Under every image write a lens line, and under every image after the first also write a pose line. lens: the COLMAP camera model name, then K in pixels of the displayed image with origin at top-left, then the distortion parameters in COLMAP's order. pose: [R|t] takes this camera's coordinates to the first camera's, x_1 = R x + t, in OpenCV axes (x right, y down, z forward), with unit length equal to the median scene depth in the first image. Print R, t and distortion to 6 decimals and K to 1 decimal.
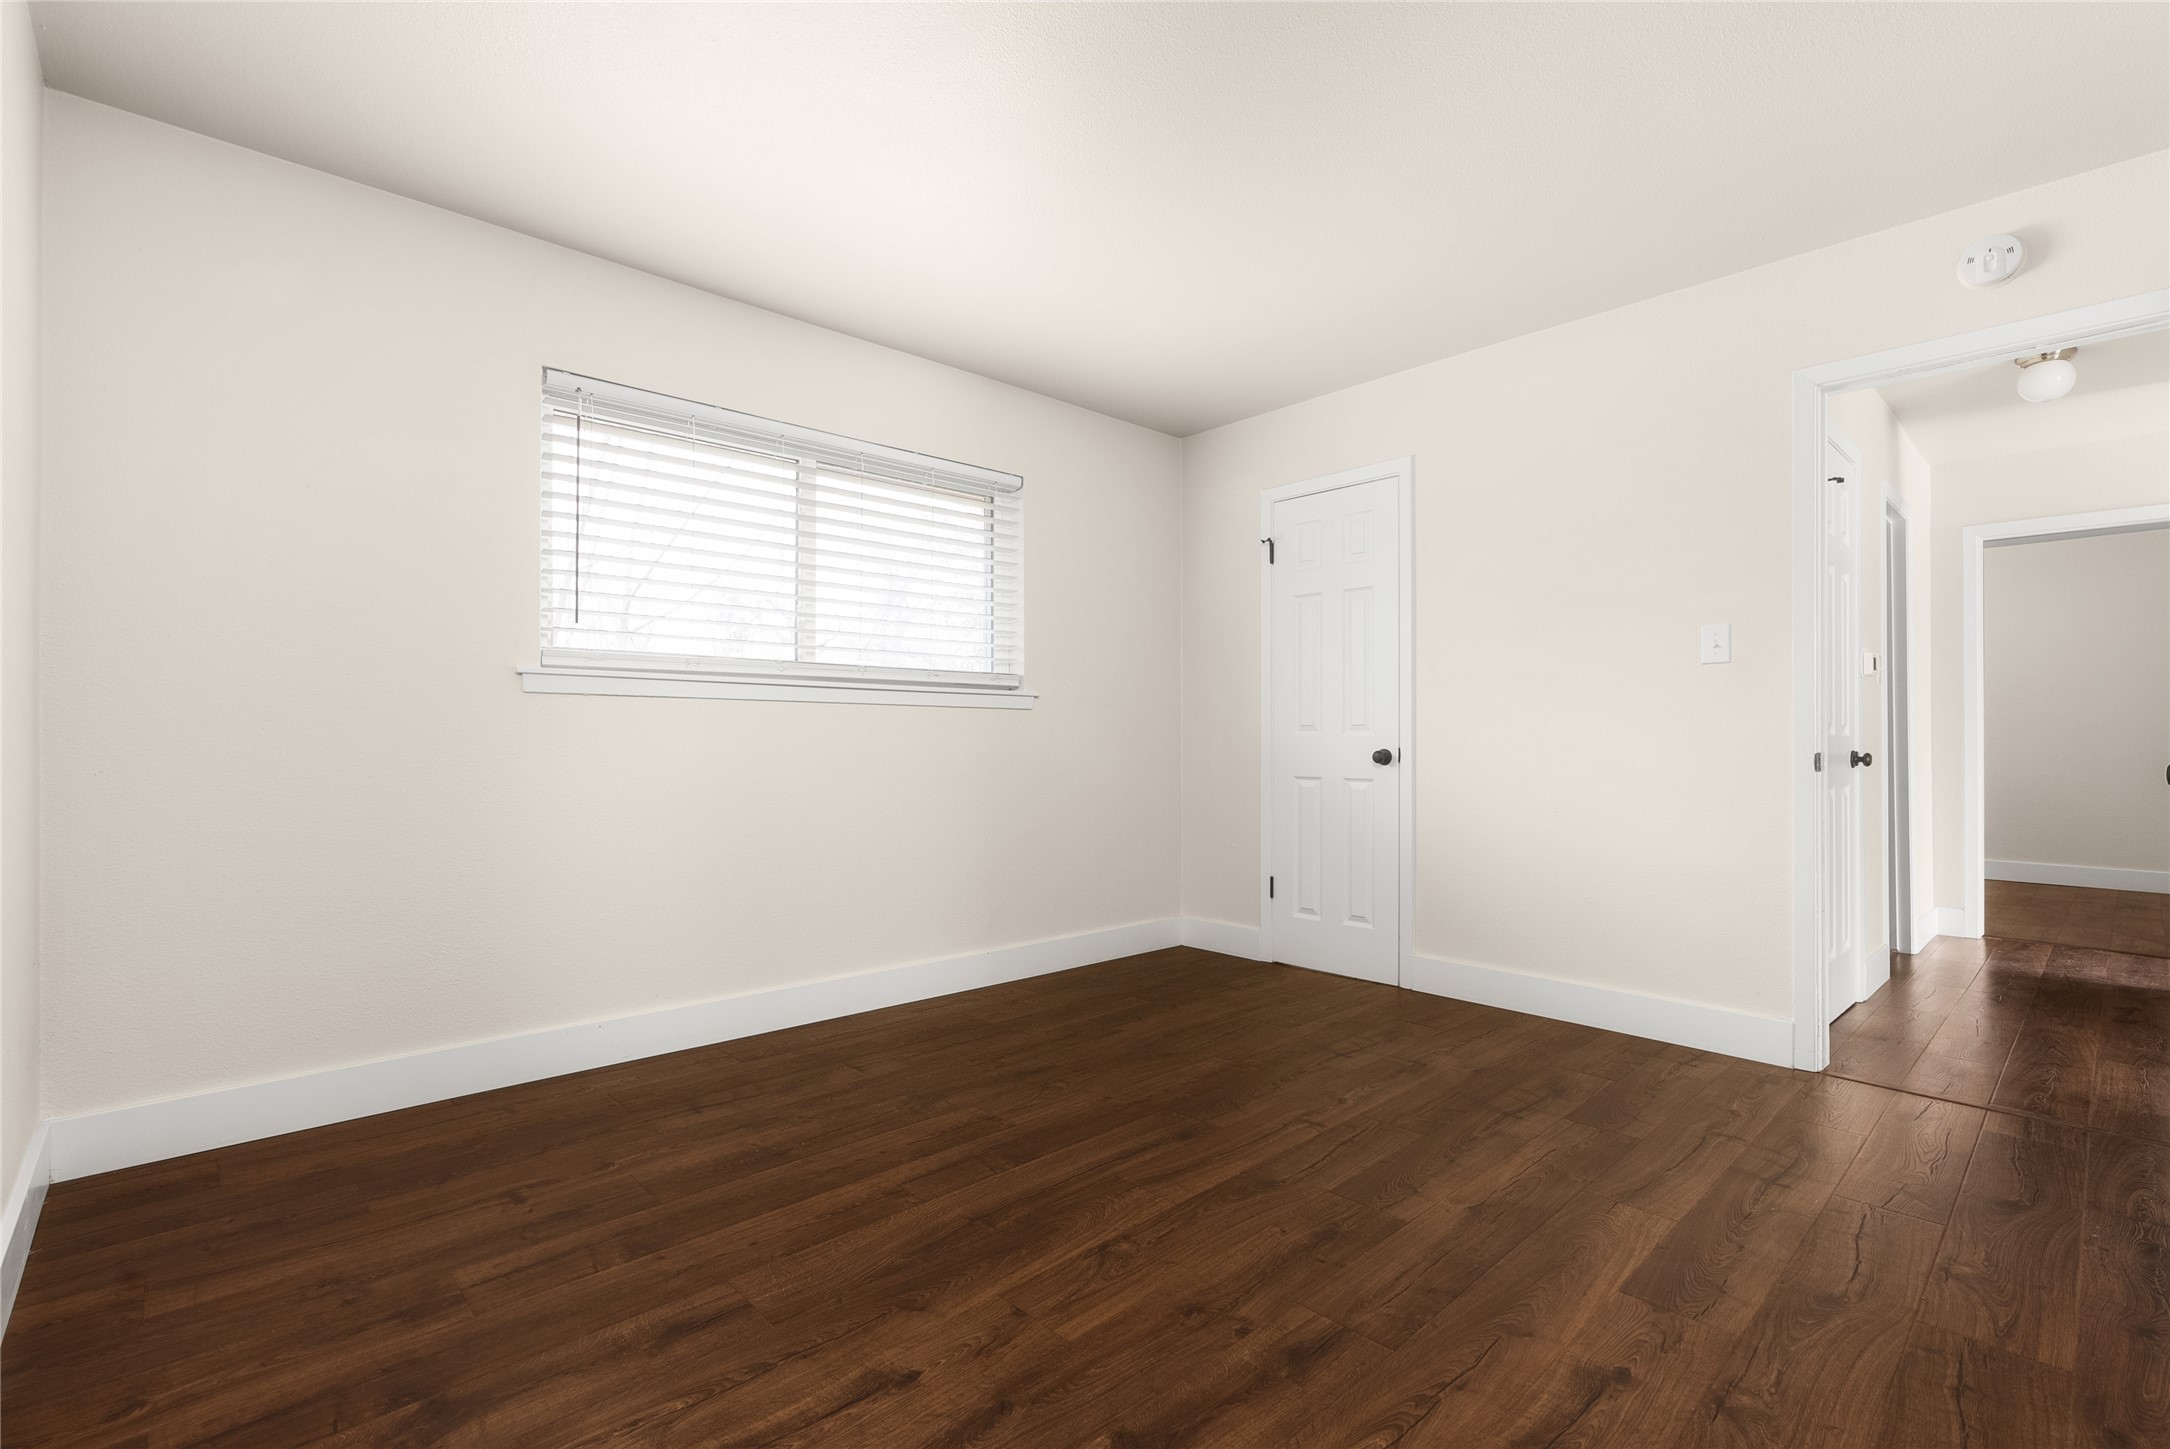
lens RADIAL K [[948.7, 0, 1079.2], [0, 948.7, 731.5], [0, 0, 1]] dist [-0.009134, 0.003465]
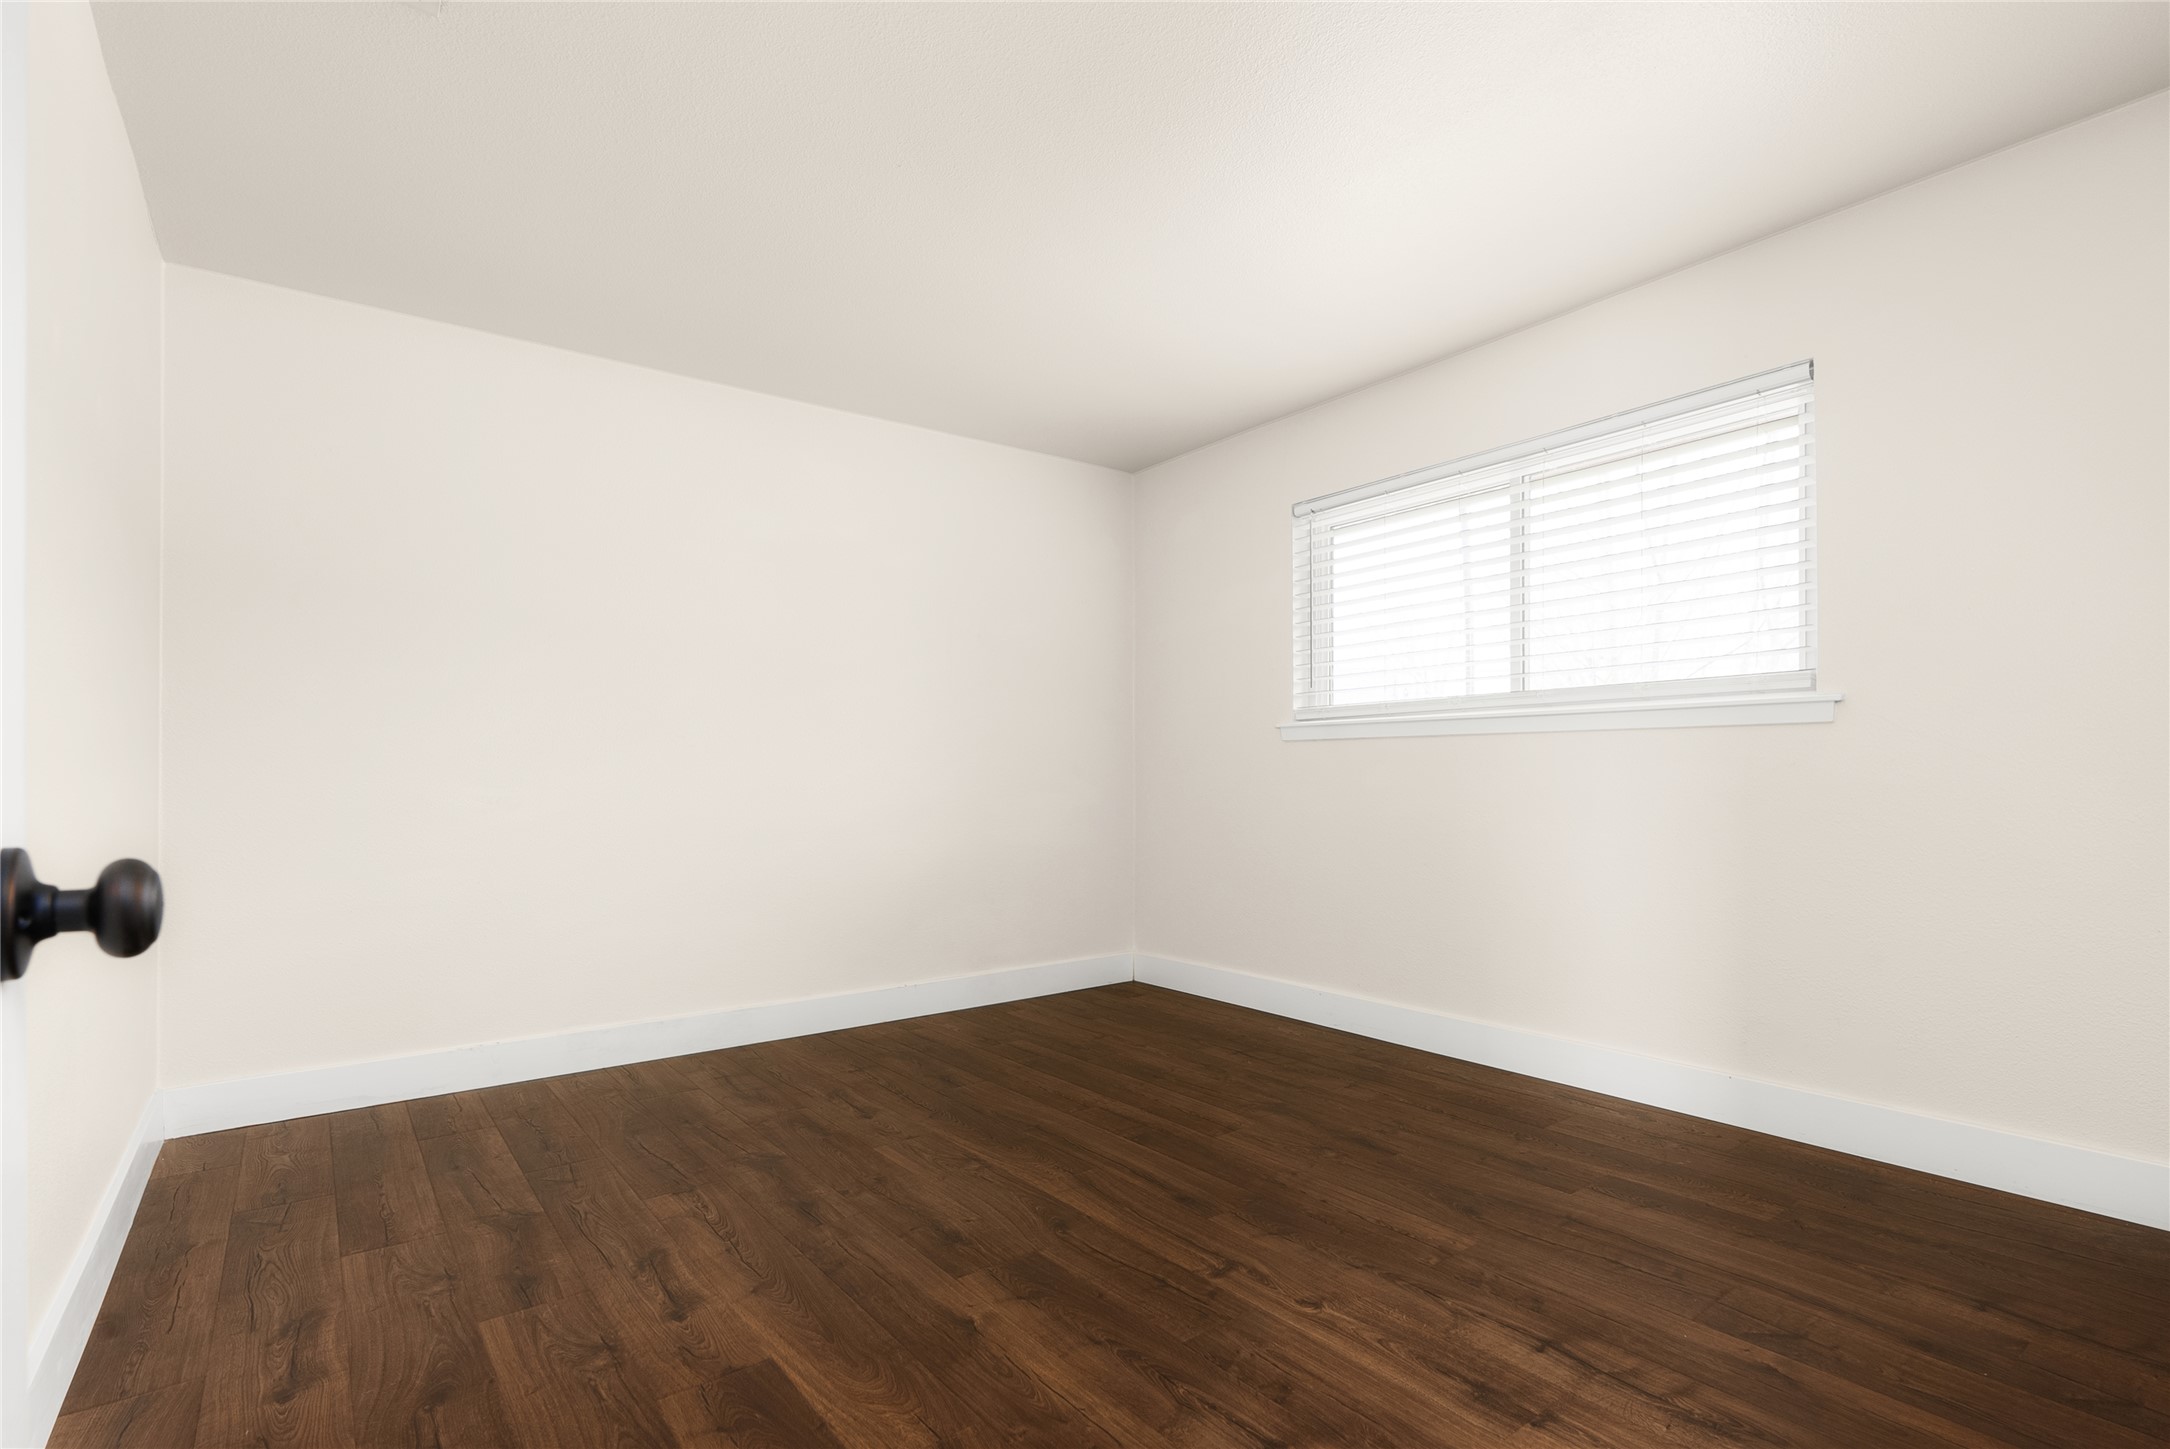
lens RADIAL K [[948.7, 0, 1089.9], [0, 948.7, 774.8], [0, 0, 1]] dist [-0.009134, 0.003465]
pose [[-0.042395, -0.002002, -0.999099, 1.138751], [0.016524, 0.999860, -0.002704, 0.008935], [0.998964, -0.016623, -0.042356, 1.033081]]
